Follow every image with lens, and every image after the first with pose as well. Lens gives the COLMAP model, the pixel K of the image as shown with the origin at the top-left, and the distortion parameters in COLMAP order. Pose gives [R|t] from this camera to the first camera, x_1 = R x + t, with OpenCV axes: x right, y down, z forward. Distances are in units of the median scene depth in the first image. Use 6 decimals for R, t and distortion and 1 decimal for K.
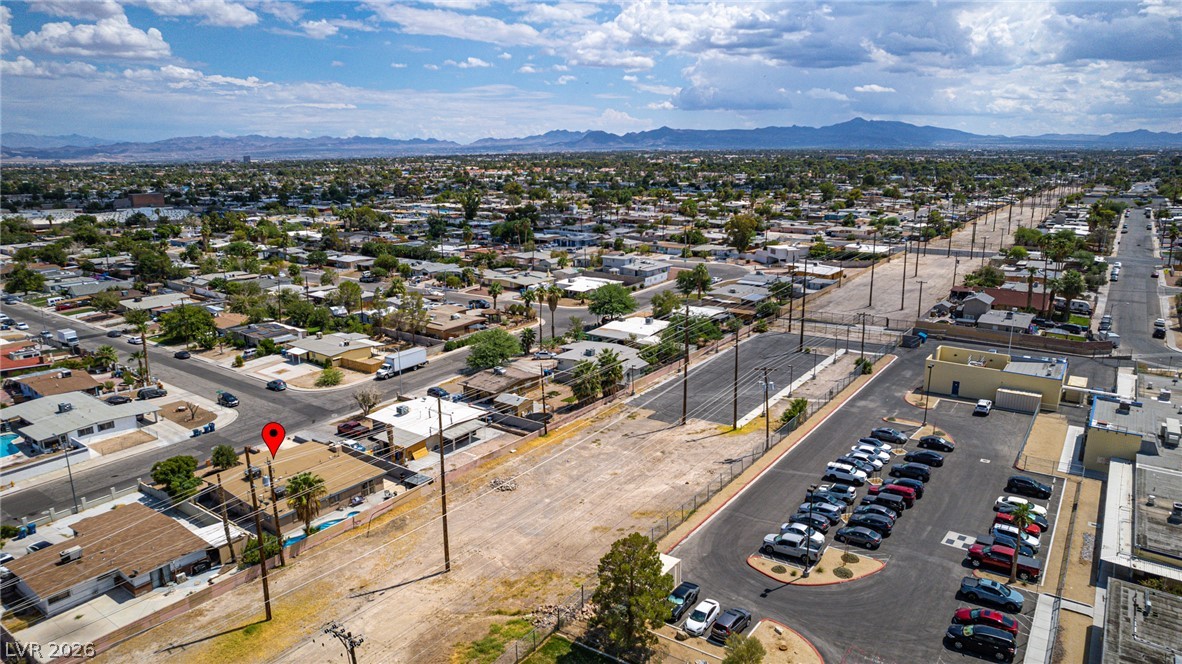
lens RADIAL K [[756.3, 0, 594.8], [0, 756.3, 326.4], [0, 0, 1]] dist [-0.075066, 0.067831]
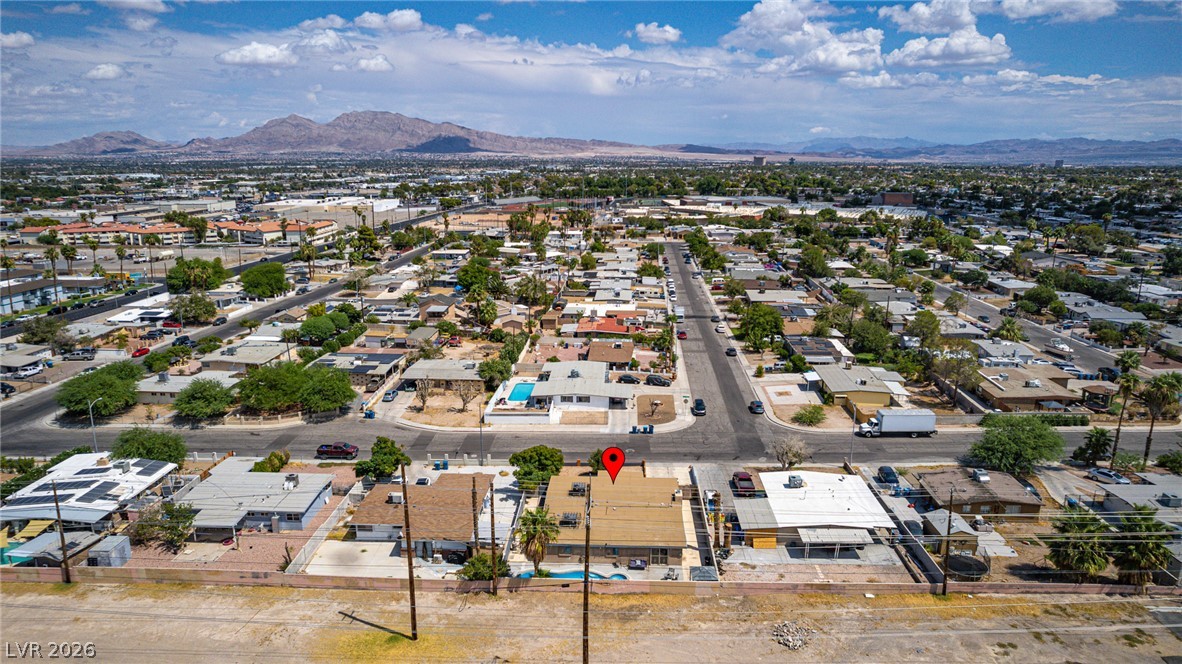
lens RADIAL K [[756.3, 0, 594.8], [0, 756.3, 326.4], [0, 0, 1]] dist [-0.075066, 0.067831]
pose [[0.554092, 0.193541, -0.809644, 0.246464], [-0.196386, 0.975537, 0.098797, -0.088593], [0.808959, 0.104260, 0.578546, 0.366957]]
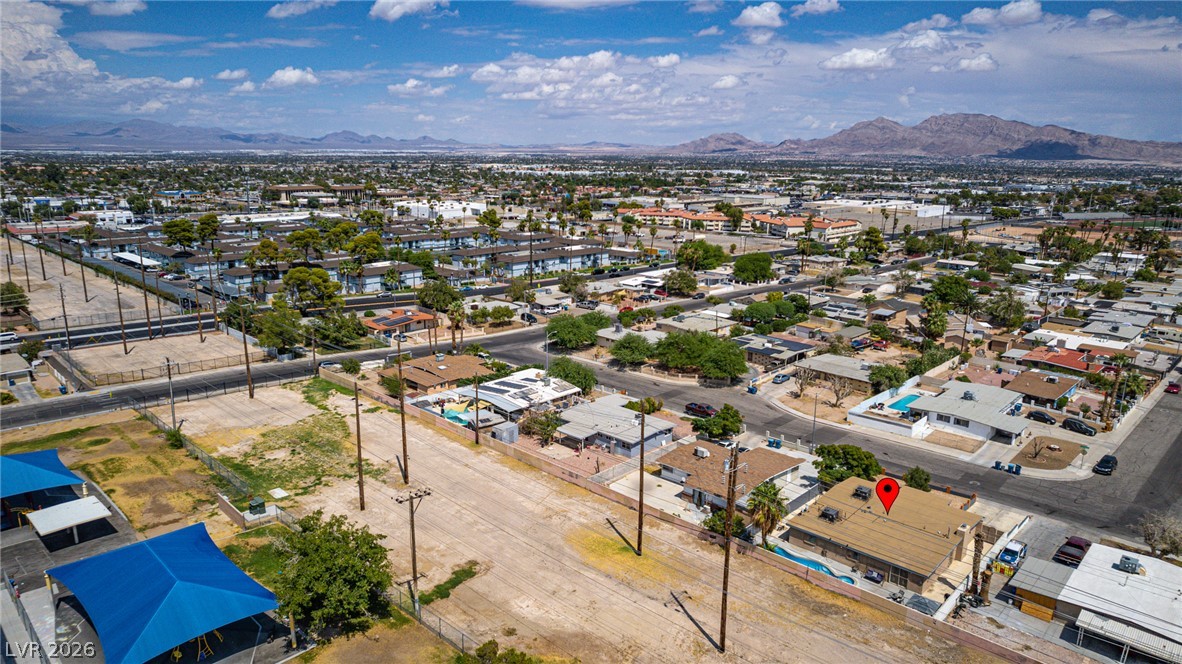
lens RADIAL K [[756.3, 0, 594.8], [0, 756.3, 326.4], [0, 0, 1]] dist [-0.075066, 0.067831]
pose [[-0.139586, 0.227731, -0.963667, 0.382879], [-0.237356, 0.937127, 0.255840, -0.136950], [0.961342, 0.264444, -0.076757, 0.580278]]
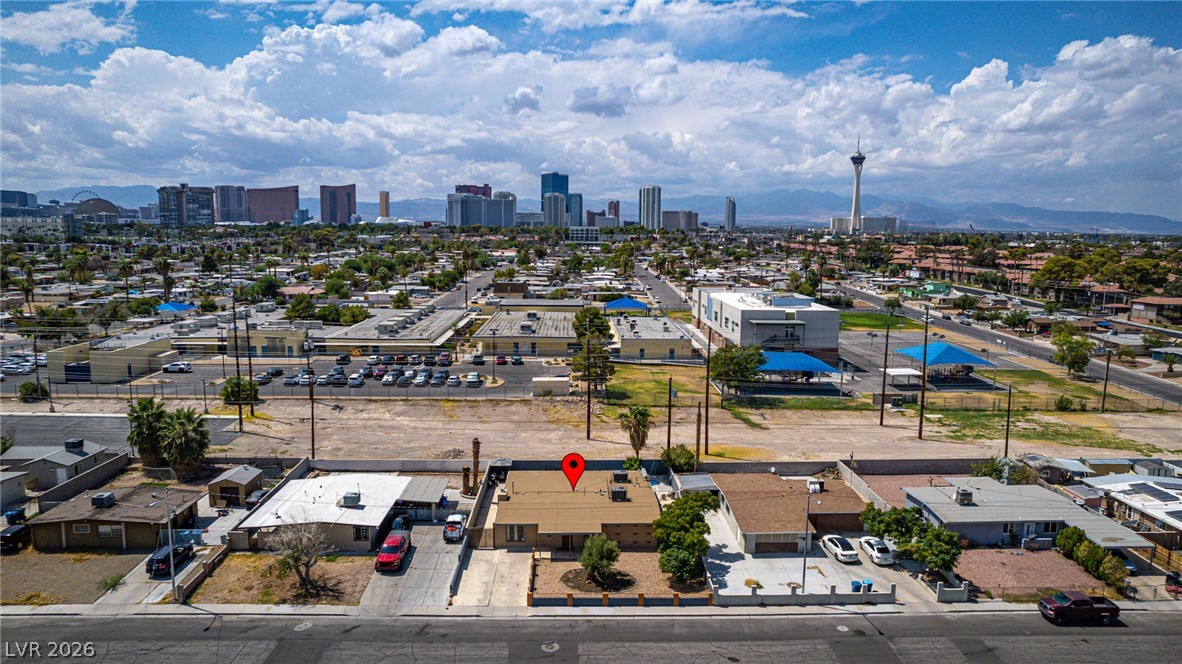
lens RADIAL K [[775.8, 0, 609.0], [0, 775.8, 336.6], [0, 0, 1]] dist [-0.073899, 0.073744]
pose [[-0.620966, -0.105086, 0.776761, -0.914919], [0.174959, 0.947389, 0.268038, -0.161858], [-0.764061, 0.302344, -0.569911, 1.207764]]
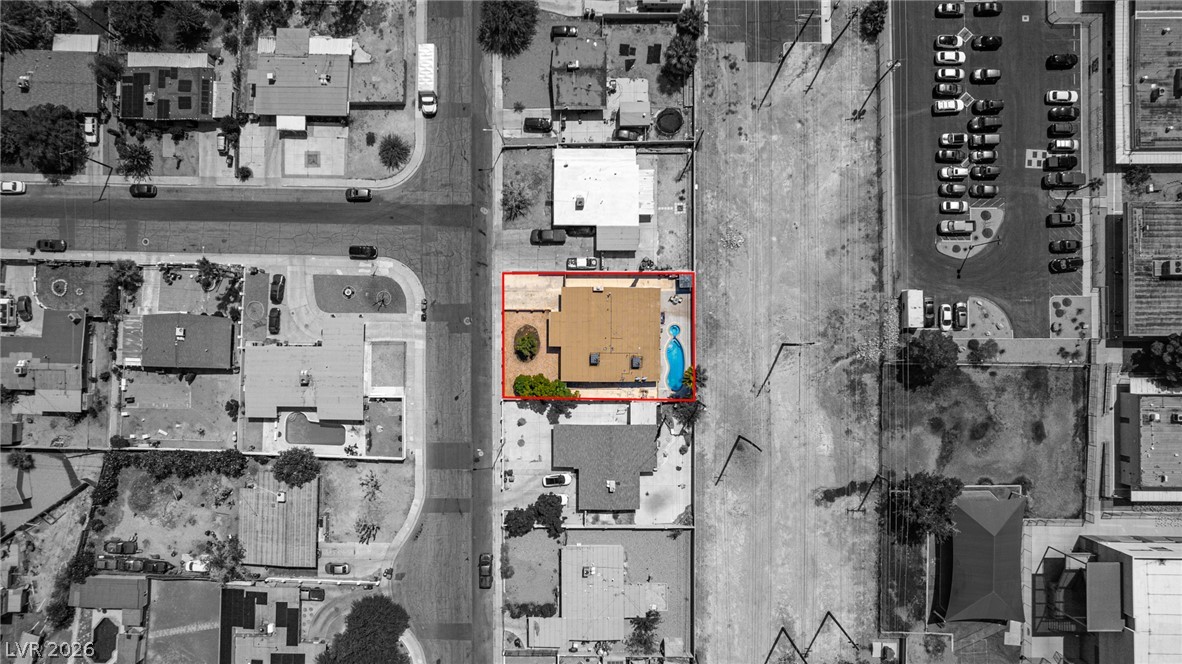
lens RADIAL K [[756.3, 0, 594.8], [0, 756.3, 326.4], [0, 0, 1]] dist [-0.075066, 0.067831]
pose [[0.811951, -0.583699, 0.005513, -0.363872], [0.136138, 0.198542, 0.970591, -0.948627], [-0.567628, -0.787322, 0.240670, 0.605772]]
